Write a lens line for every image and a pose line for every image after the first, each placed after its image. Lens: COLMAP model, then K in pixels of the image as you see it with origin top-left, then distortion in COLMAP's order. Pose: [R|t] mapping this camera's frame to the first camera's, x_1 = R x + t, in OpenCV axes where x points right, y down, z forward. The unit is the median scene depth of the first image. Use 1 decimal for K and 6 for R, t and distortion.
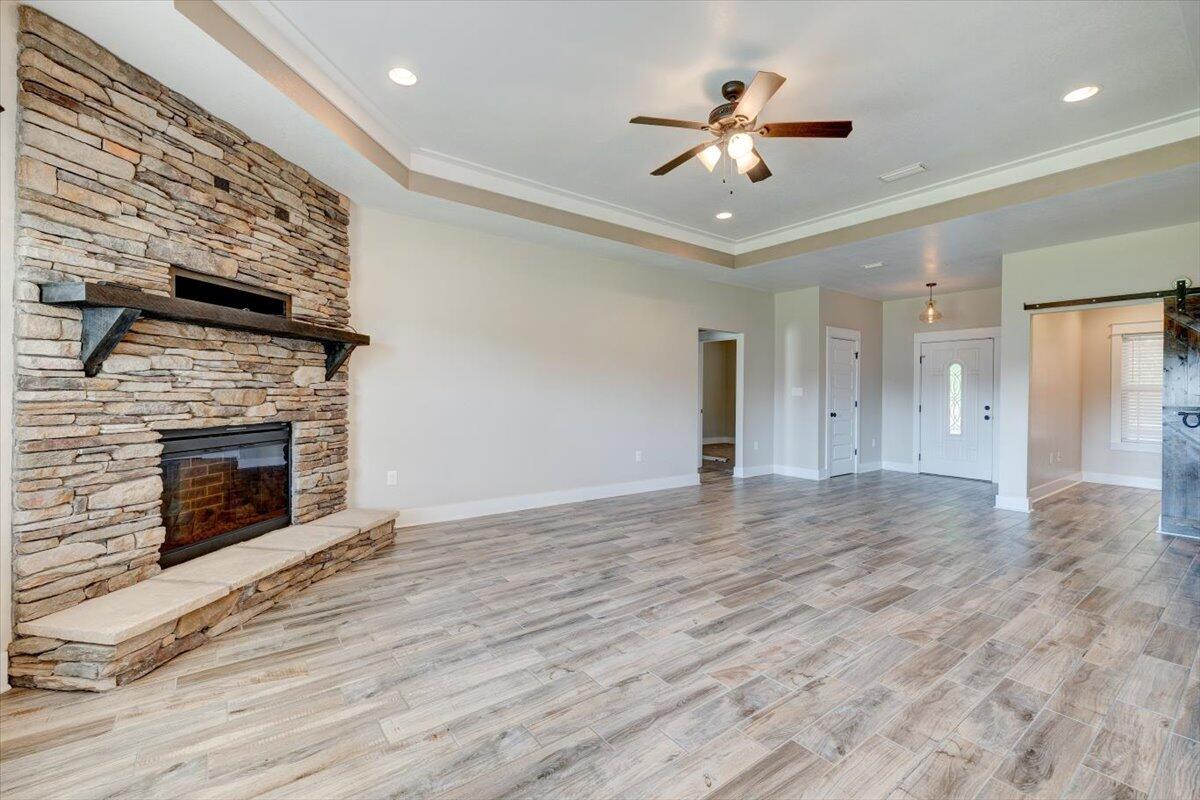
lens RADIAL K [[508.6, 0, 599.4], [0, 508.6, 392.8], [0, 0, 1]] dist [0.000981, 0.000275]
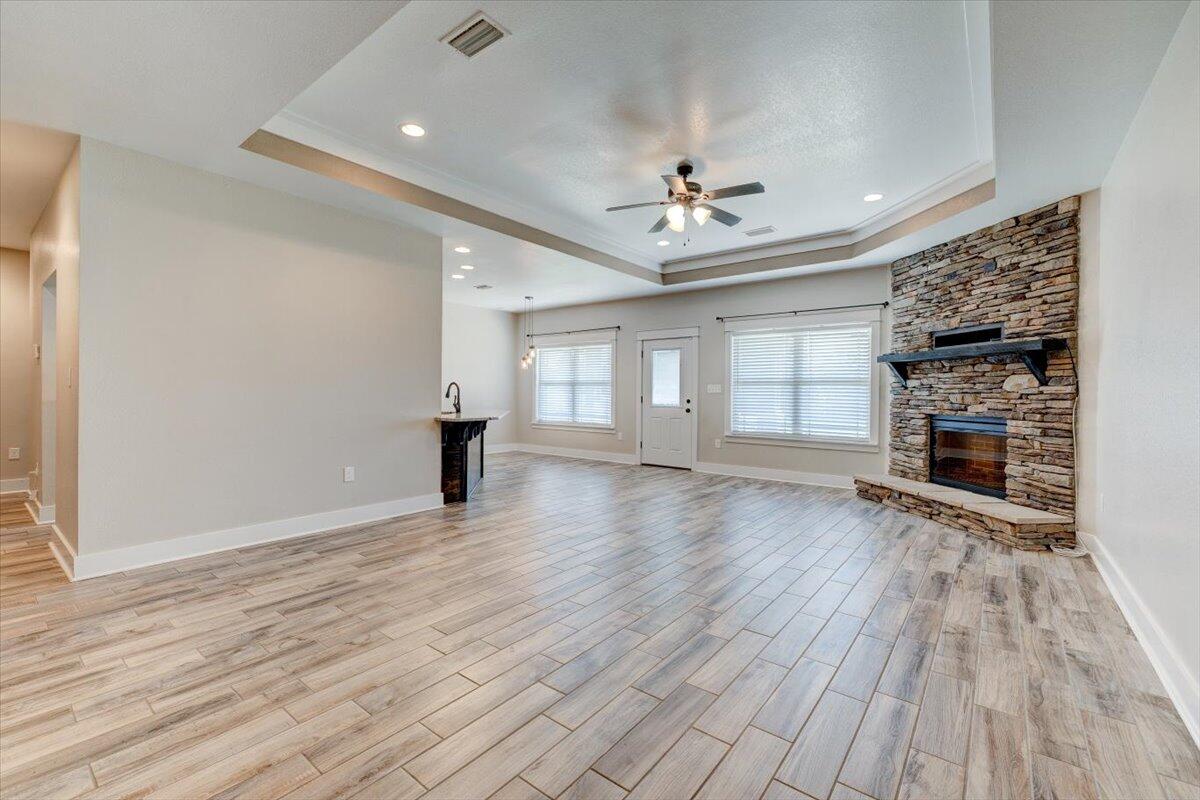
lens RADIAL K [[508.6, 0, 599.4], [0, 508.6, 392.8], [0, 0, 1]] dist [0.000981, 0.000275]
pose [[-0.966387, -0.017620, -0.256488, 0.815283], [-0.017646, 0.999842, -0.002203, 0.012898], [0.256487, 0.002397, -0.966545, 2.244435]]
